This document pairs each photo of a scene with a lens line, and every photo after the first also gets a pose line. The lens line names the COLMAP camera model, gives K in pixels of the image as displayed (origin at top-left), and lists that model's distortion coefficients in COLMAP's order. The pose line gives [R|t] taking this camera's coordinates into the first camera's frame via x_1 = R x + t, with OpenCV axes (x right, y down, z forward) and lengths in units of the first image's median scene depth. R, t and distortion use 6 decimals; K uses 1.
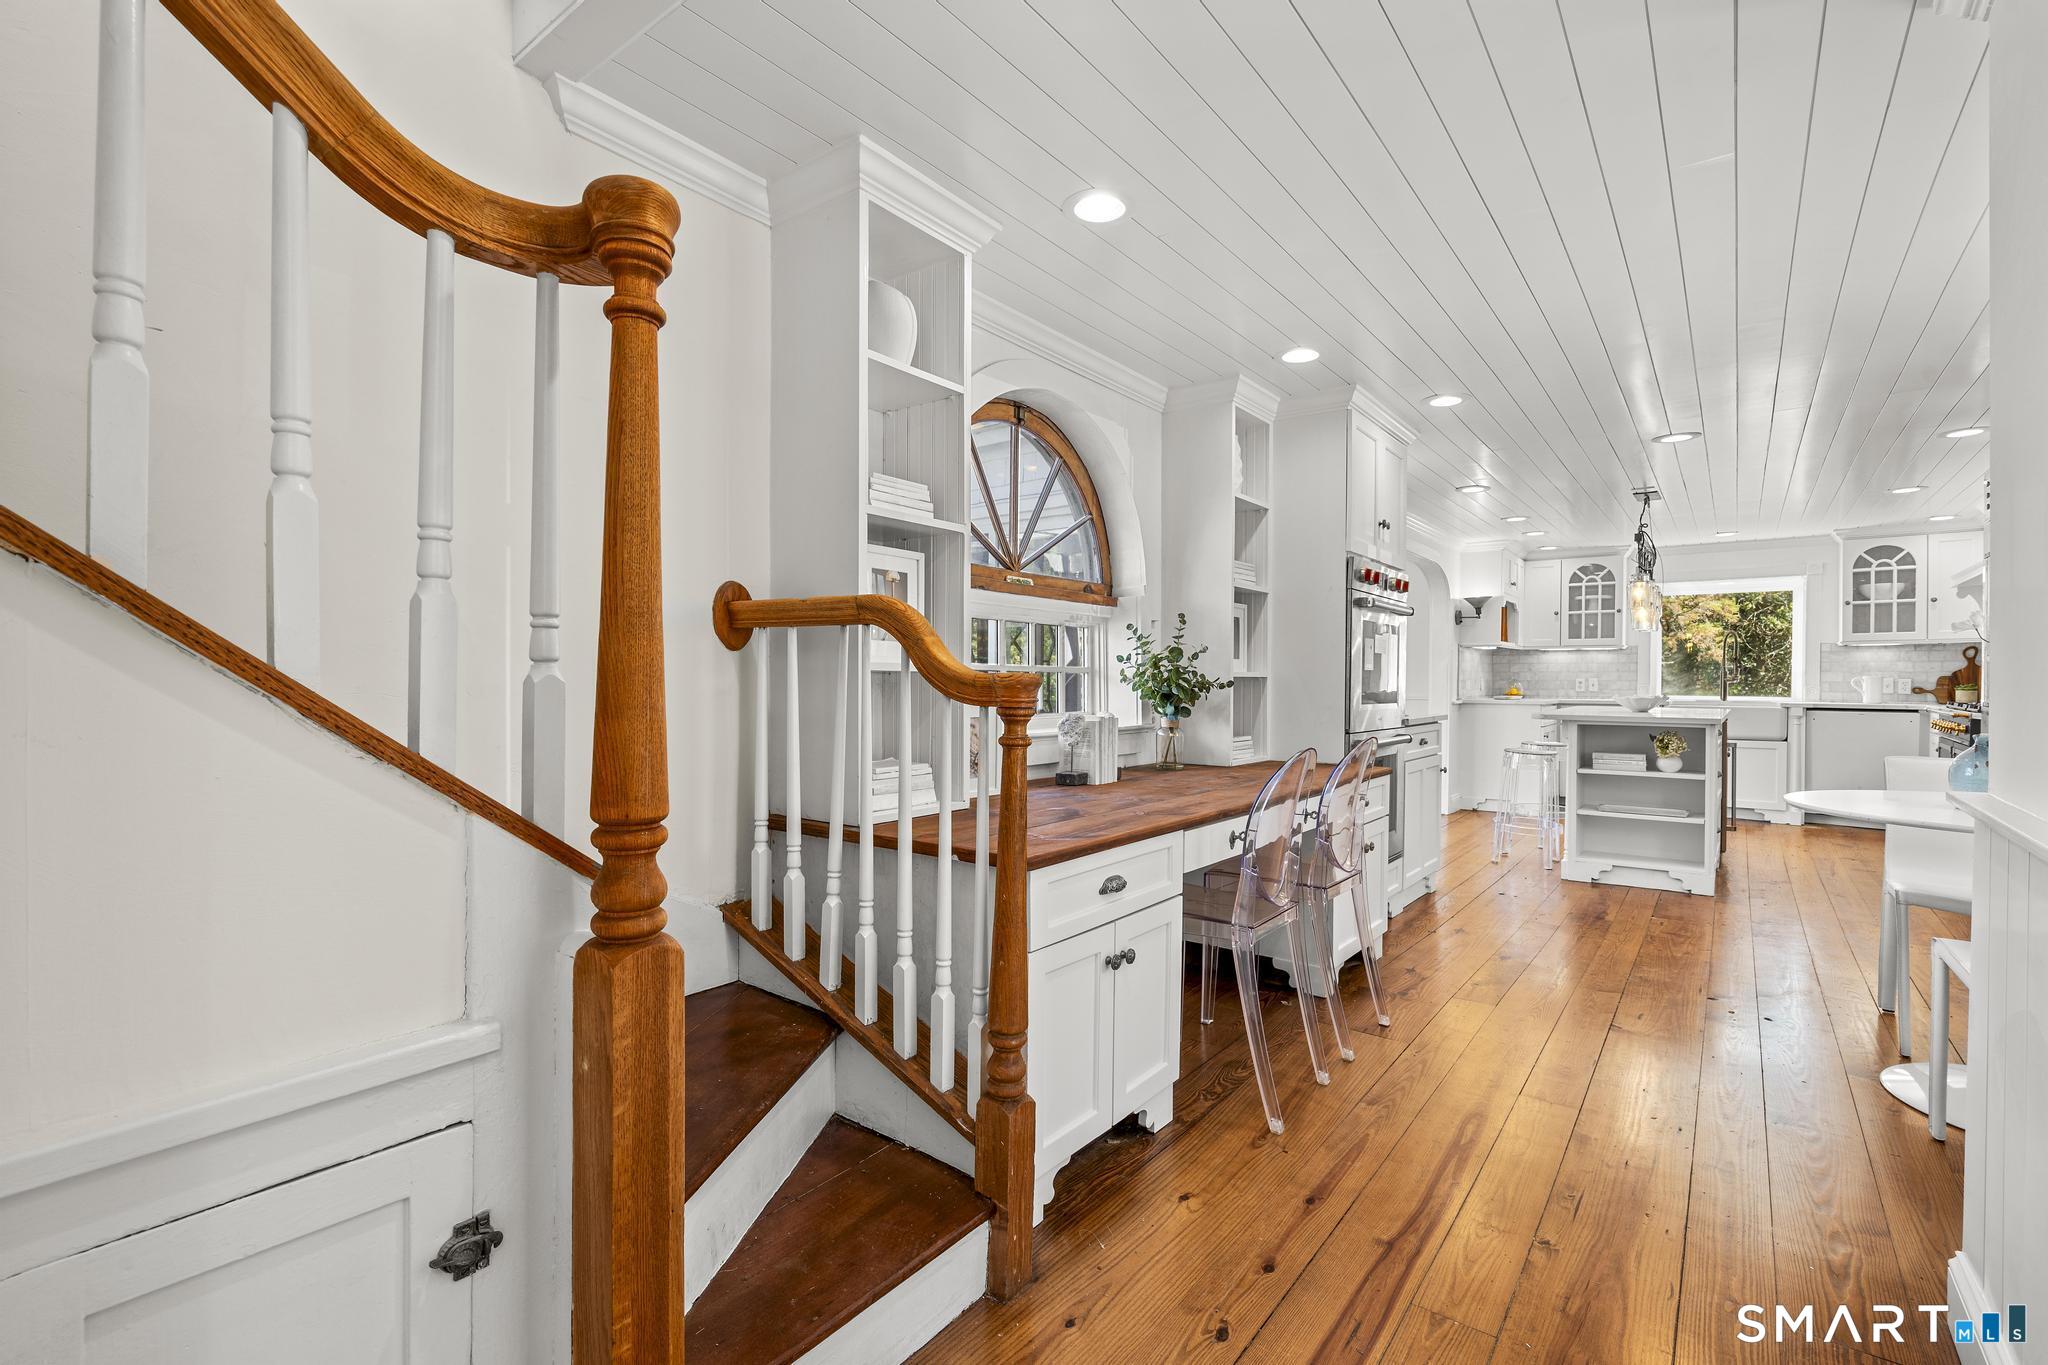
lens RADIAL K [[922.7, 0, 1010.3], [0, 922.7, 689.8], [0, 0, 1]] dist [-0.000541, -0.000421]
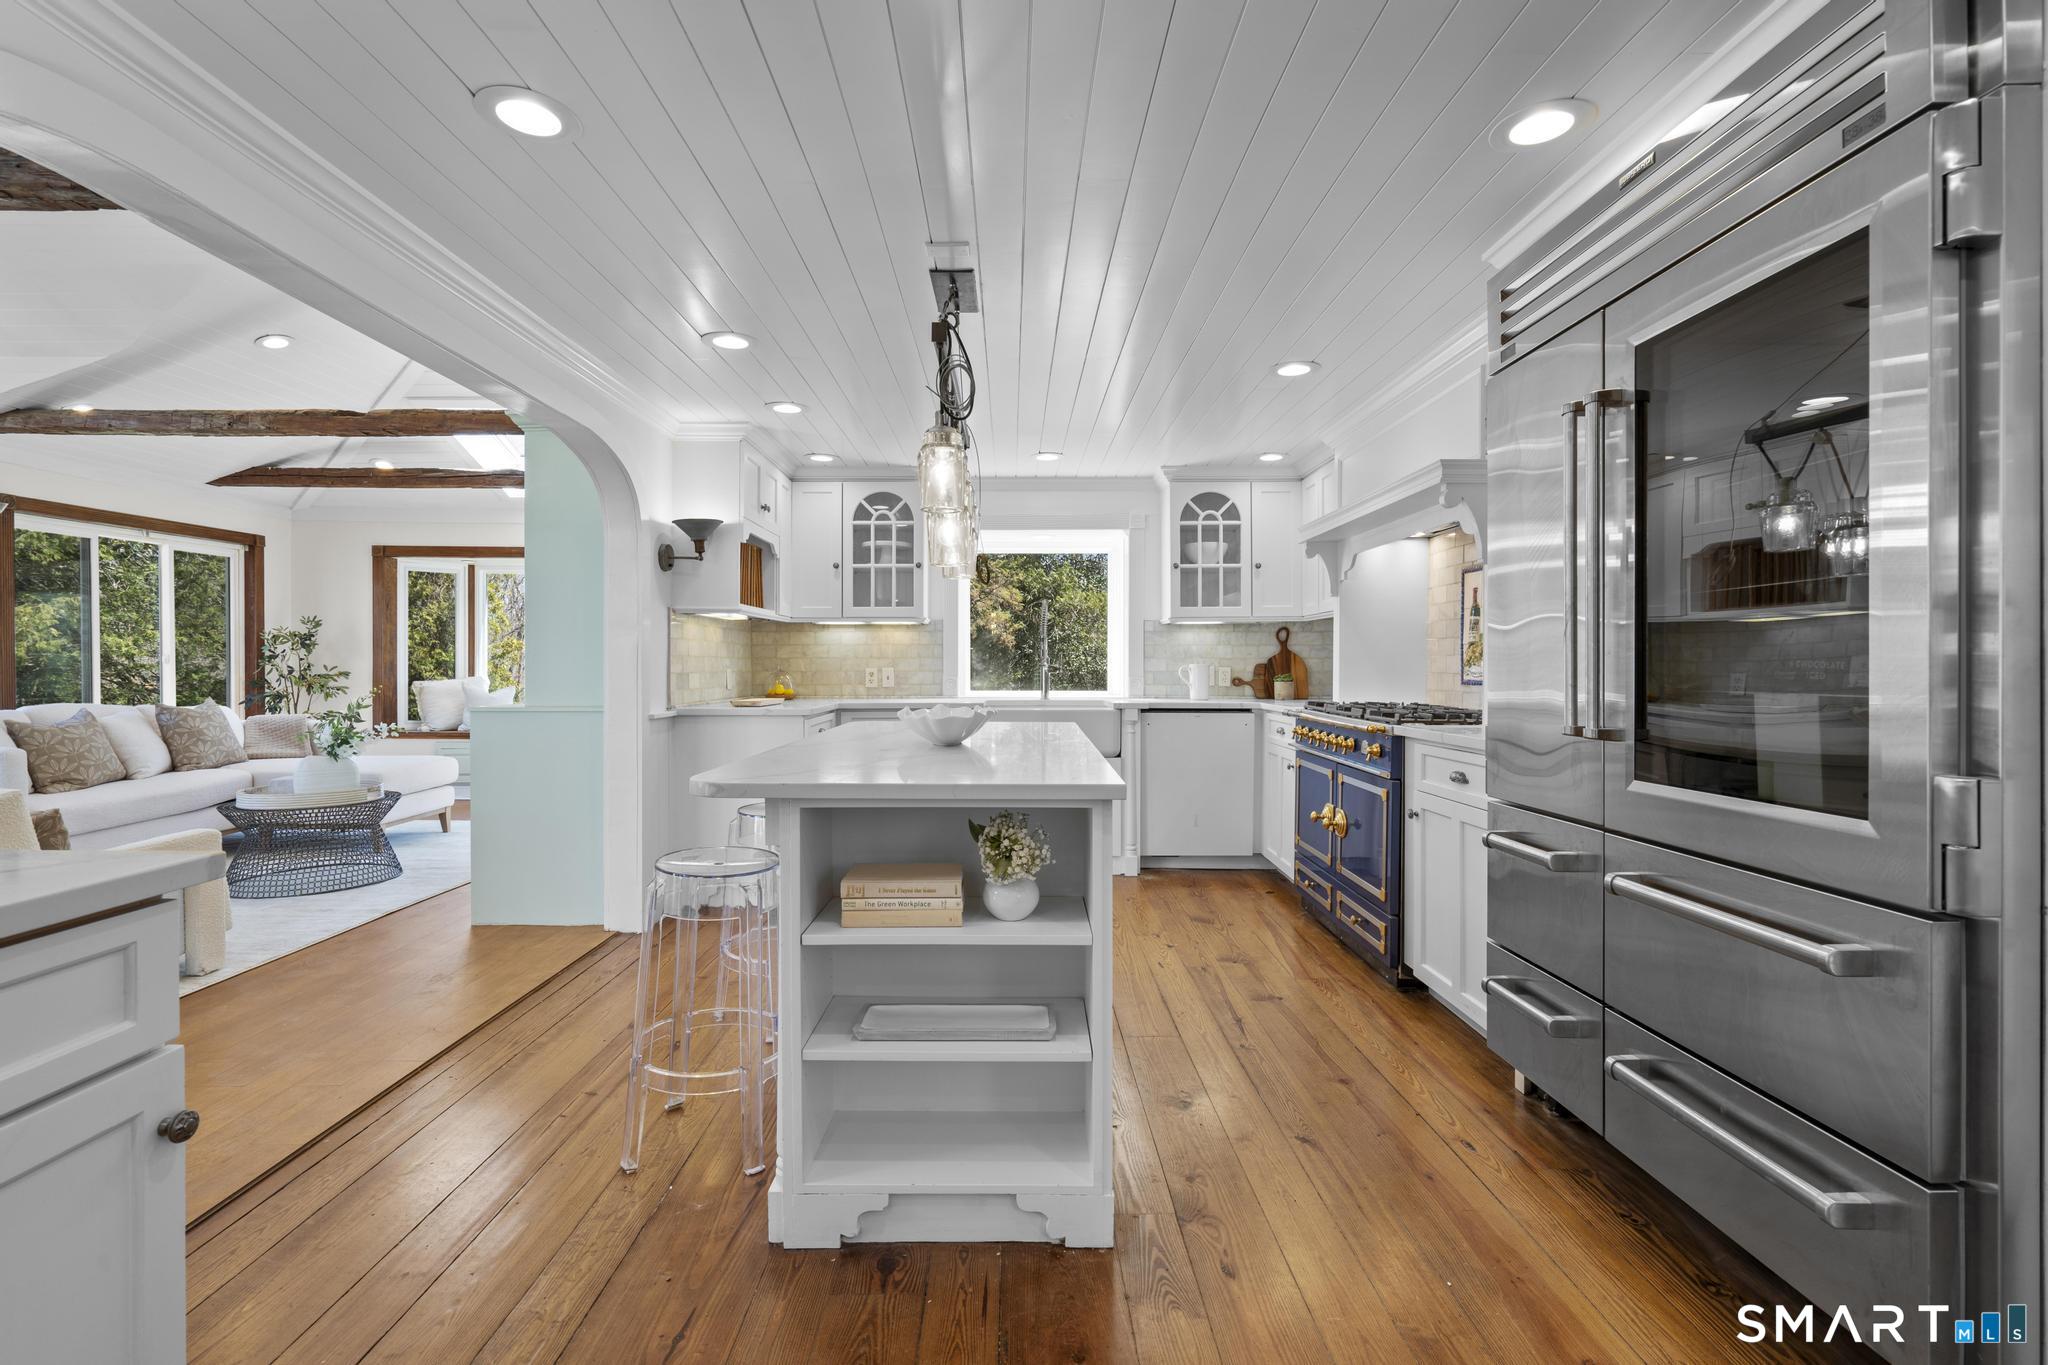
lens RADIAL K [[922.7, 0, 1015.7], [0, 922.7, 672.5], [0, 0, 1]] dist [-0.000541, -0.000421]
pose [[0.781145, -0.009859, 0.624272, 0.336269], [0.011371, 0.999934, 0.001564, -0.010502], [-0.624246, 0.005877, 0.781206, 0.492857]]
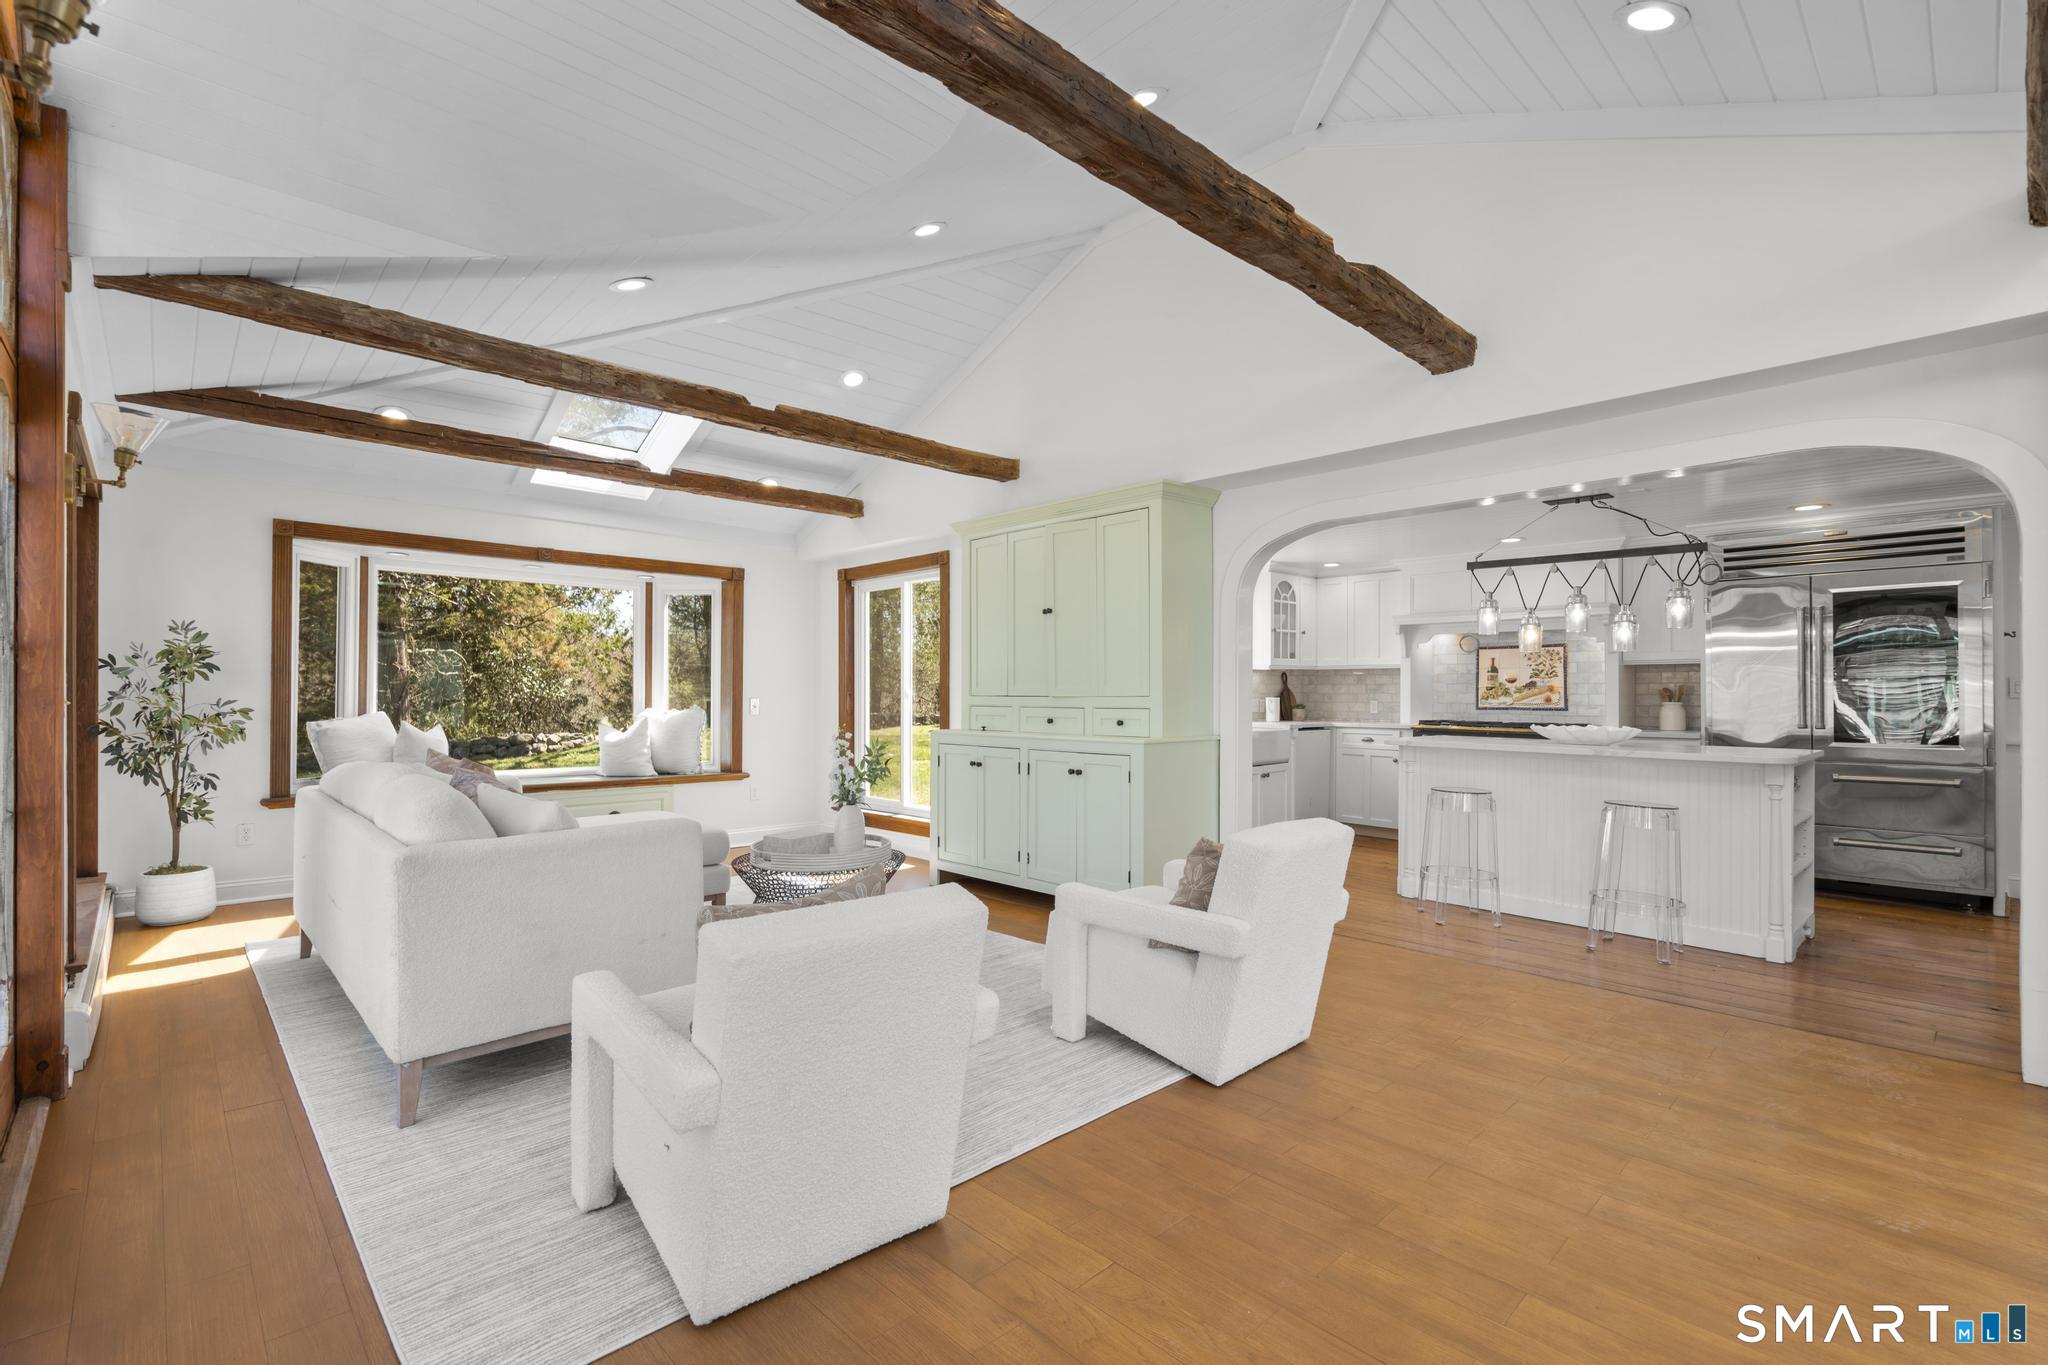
lens RADIAL K [[922.7, 0, 1016.5], [0, 922.7, 688.4], [0, 0, 1]] dist [-0.000541, -0.000421]
pose [[0.142863, -0.001690, 0.989741, -0.204680], [0.009630, 0.999954, 0.000317, -0.028842], [-0.989696, 0.009485, 0.142873, 1.135087]]
